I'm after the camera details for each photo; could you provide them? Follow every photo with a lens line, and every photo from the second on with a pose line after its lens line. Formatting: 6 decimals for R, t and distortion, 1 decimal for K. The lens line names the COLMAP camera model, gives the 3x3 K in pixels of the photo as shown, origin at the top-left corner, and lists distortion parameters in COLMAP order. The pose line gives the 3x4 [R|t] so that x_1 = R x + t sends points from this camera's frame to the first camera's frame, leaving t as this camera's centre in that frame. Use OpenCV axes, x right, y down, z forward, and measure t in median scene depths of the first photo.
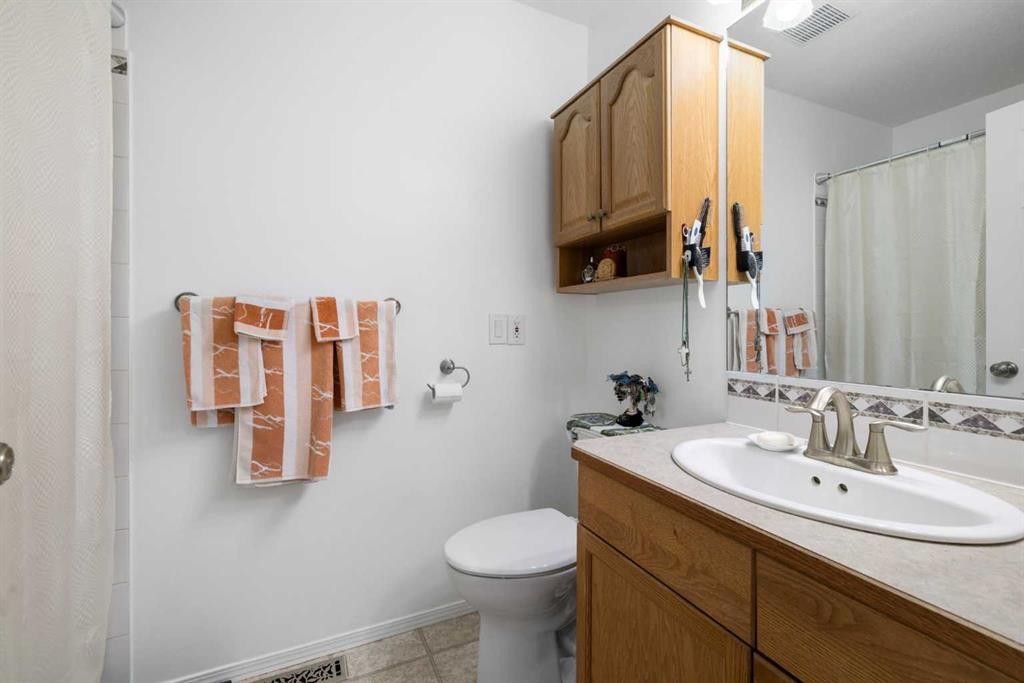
lens RADIAL K [[434.6, 0, 507.2], [0, 434.6, 332.1], [0, 0, 1]] dist [-0.000762, 0.000003]
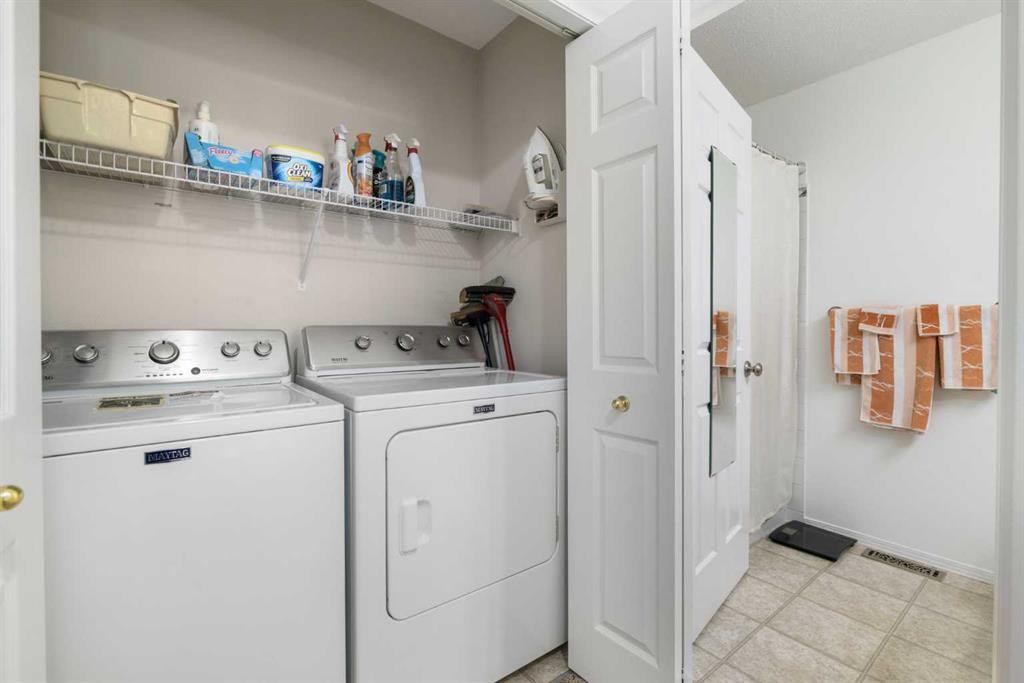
lens RADIAL K [[434.6, 0, 507.2], [0, 434.6, 332.1], [0, 0, 1]] dist [-0.000762, 0.000003]
pose [[0.181358, 0.007135, -0.983391, 0.749260], [-0.006767, 0.999959, 0.006007, 0.009418], [0.983394, 0.005565, 0.181399, -0.622216]]
